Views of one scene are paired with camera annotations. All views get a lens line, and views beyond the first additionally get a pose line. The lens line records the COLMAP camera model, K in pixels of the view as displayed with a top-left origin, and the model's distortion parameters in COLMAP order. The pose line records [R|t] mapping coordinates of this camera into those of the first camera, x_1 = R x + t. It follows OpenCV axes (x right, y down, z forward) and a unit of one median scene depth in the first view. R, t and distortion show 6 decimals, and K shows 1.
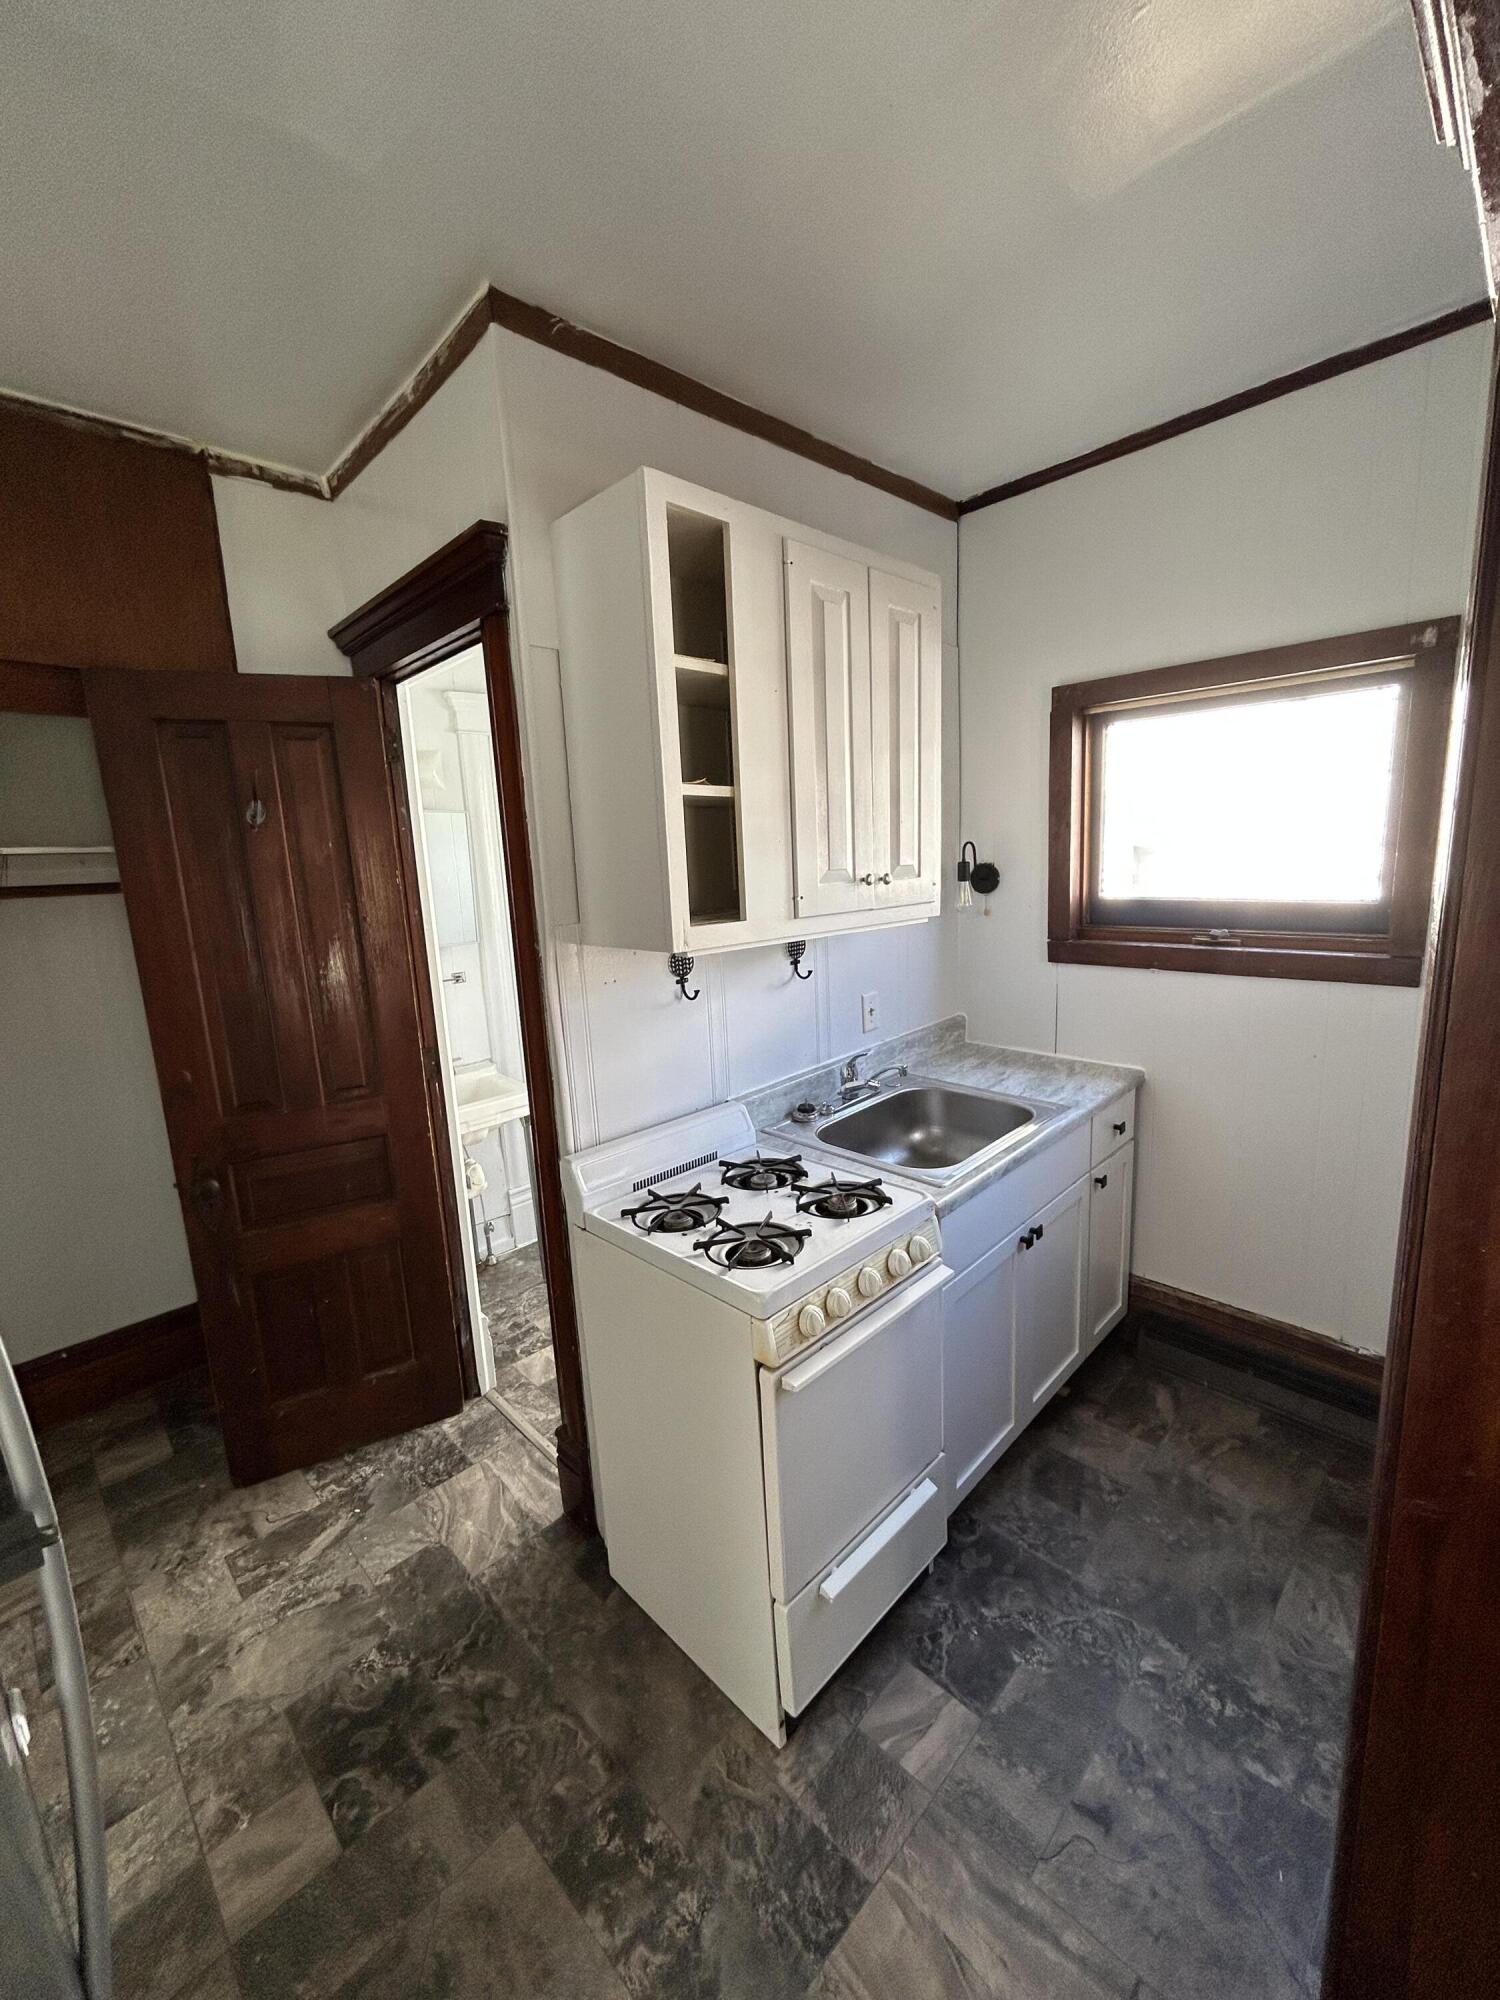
lens RADIAL K [[795.3, 0, 750.0], [0, 795.3, 1000.0], [0, 0, 1]] dist [0.001481, -0.004518]
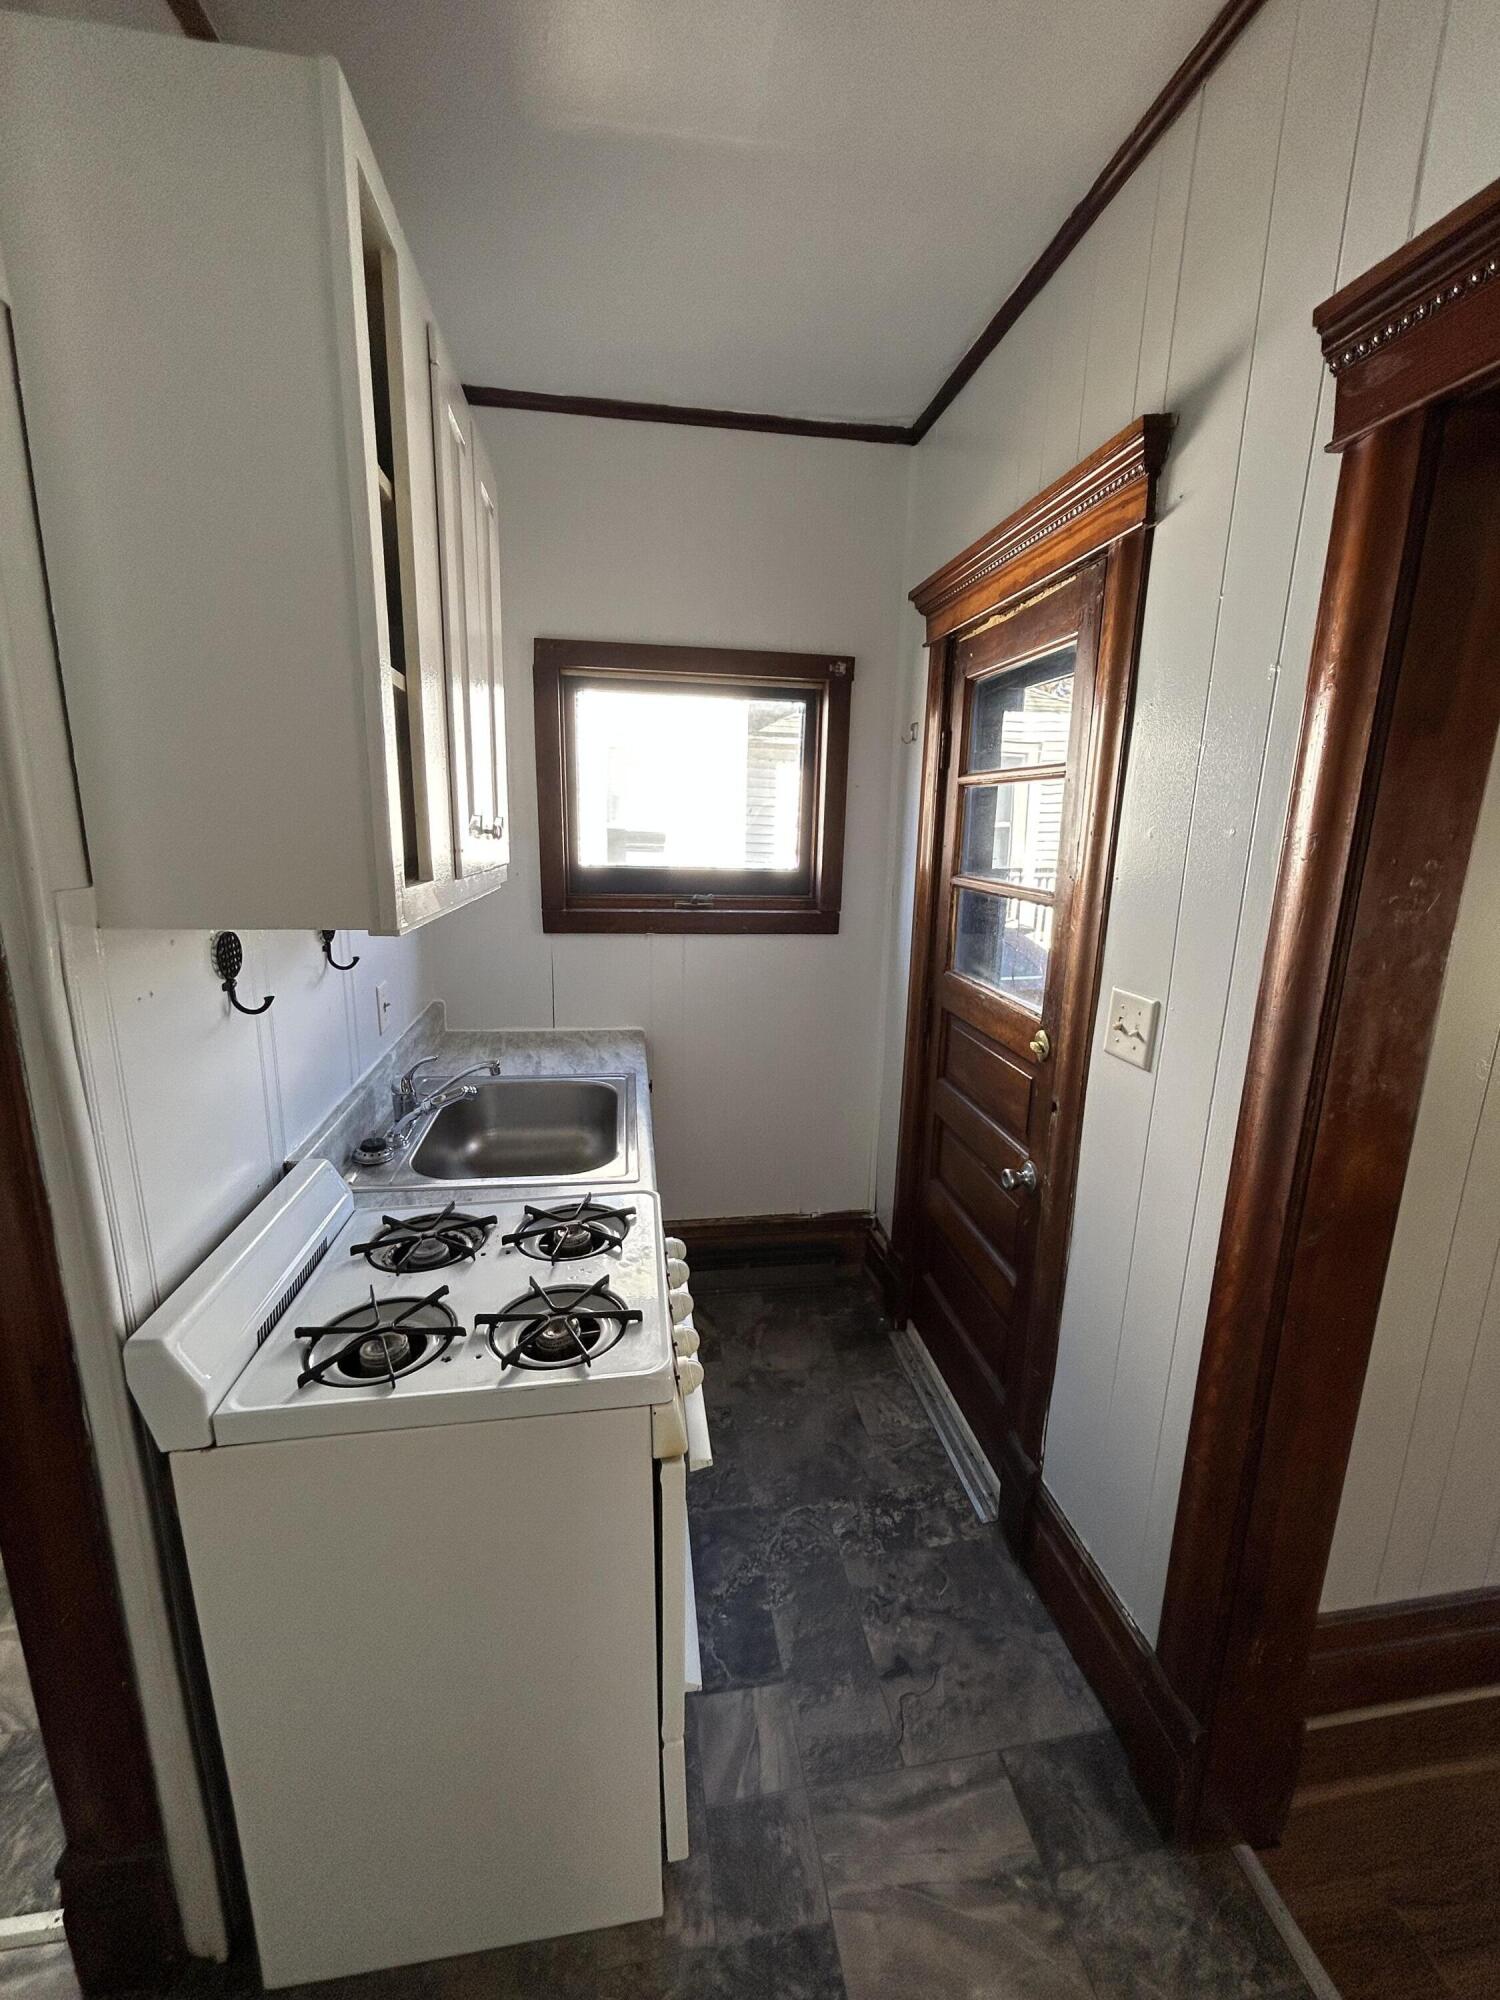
lens RADIAL K [[803.3, 0, 750.0], [0, 803.3, 1000.0], [0, 0, 1]] dist [-0.003651, 0.000033]
pose [[0.583936, -0.116818, 0.803351, -0.373517], [0.099616, 0.992425, 0.071903, -0.018410], [-0.805665, 0.038040, 0.591149, 0.344573]]
